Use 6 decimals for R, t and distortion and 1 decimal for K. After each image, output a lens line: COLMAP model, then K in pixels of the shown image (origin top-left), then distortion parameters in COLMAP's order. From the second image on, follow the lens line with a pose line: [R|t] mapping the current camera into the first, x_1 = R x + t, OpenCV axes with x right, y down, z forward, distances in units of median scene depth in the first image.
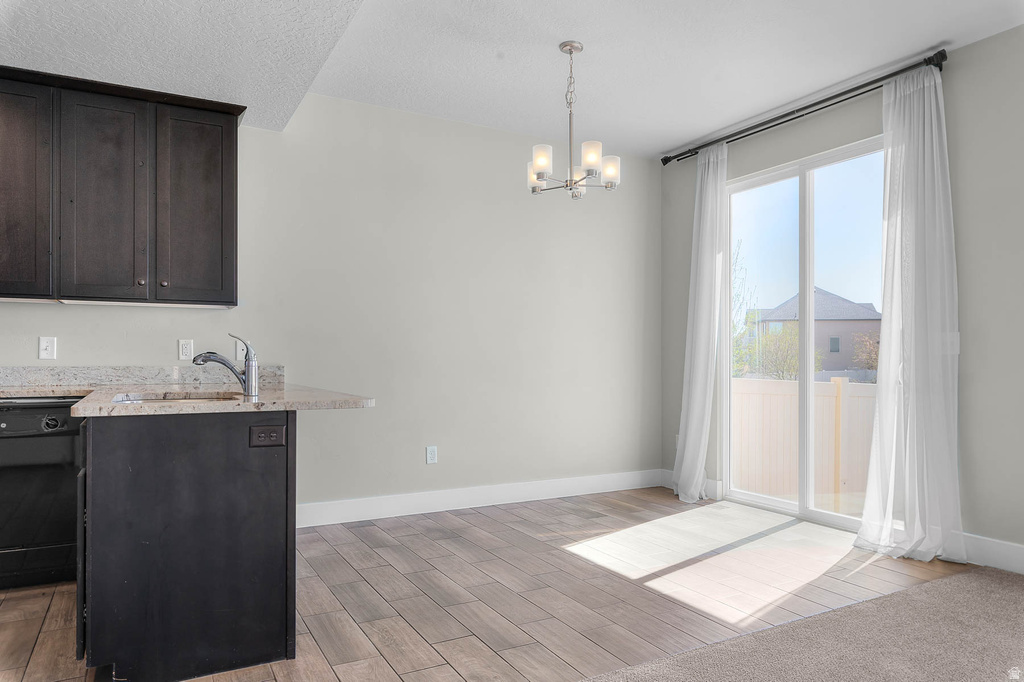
lens RADIAL K [[679.2, 0, 510.9], [0, 679.2, 348.9], [0, 0, 1]] dist [0.004139, 0.003366]
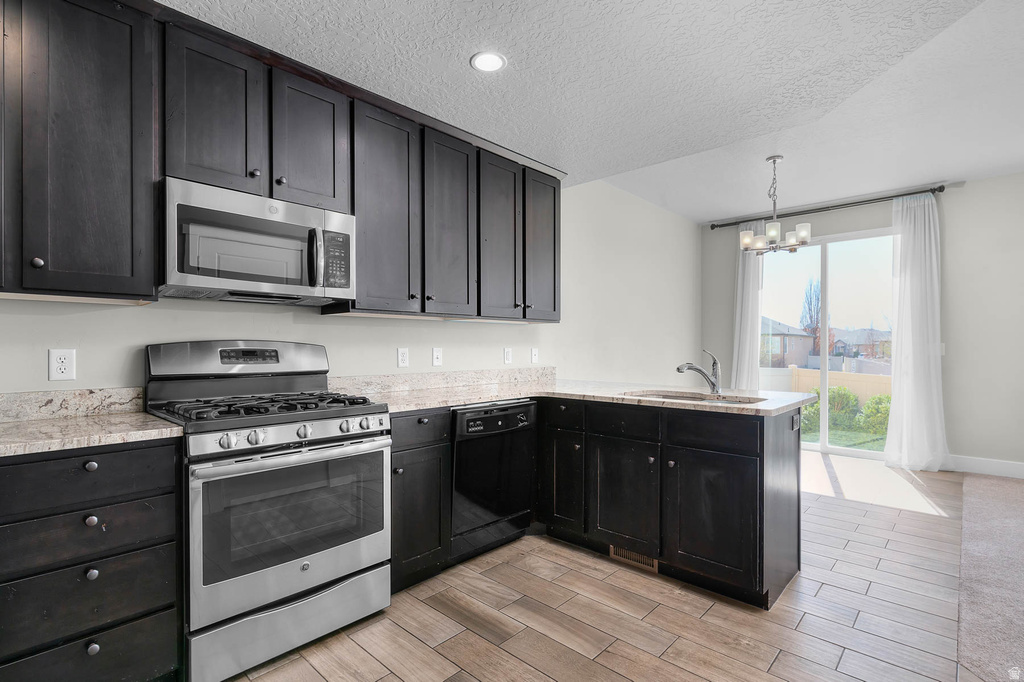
lens RADIAL K [[495.7, 0, 512.0], [0, 495.7, 341.0], [0, 0, 1]] dist [-0.000362, -0.000403]
pose [[0.949733, -0.001594, 0.313057, -0.797517], [0.000258, 0.999991, 0.004308, -0.032699], [-0.313061, -0.004011, 0.949724, 0.104805]]
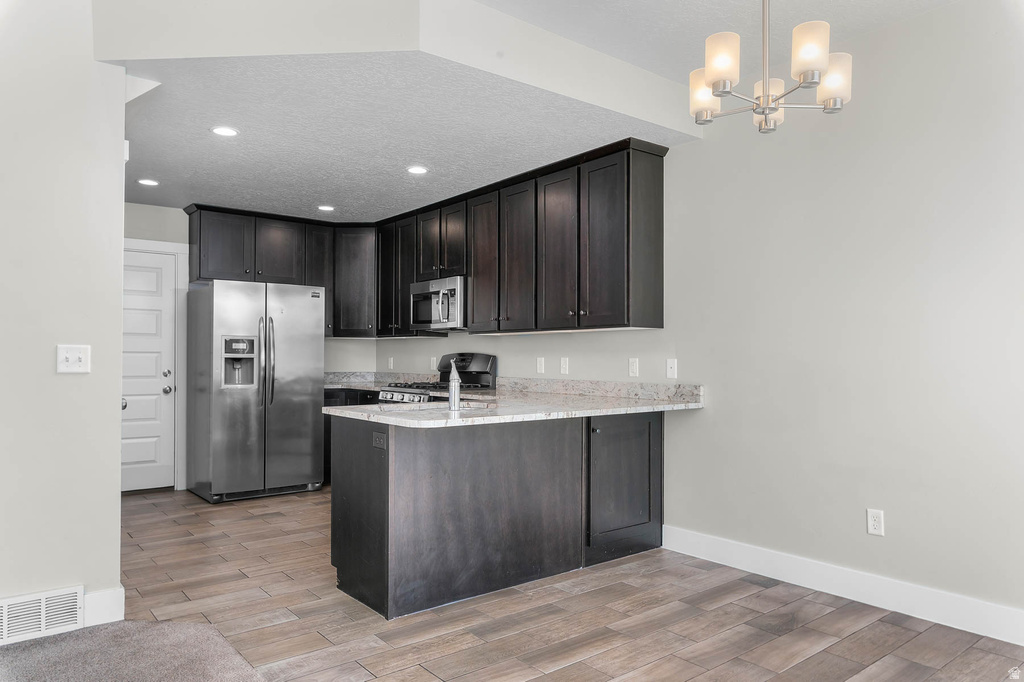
lens RADIAL K [[689.2, 0, 512.0], [0, 689.2, 341.0], [0, 0, 1]] dist [0.004473, 0.001881]
pose [[0.174011, -0.022865, -0.984478, 0.626700], [0.015204, 0.999674, -0.020531, -0.022916], [0.984626, -0.011395, 0.174302, 0.632103]]
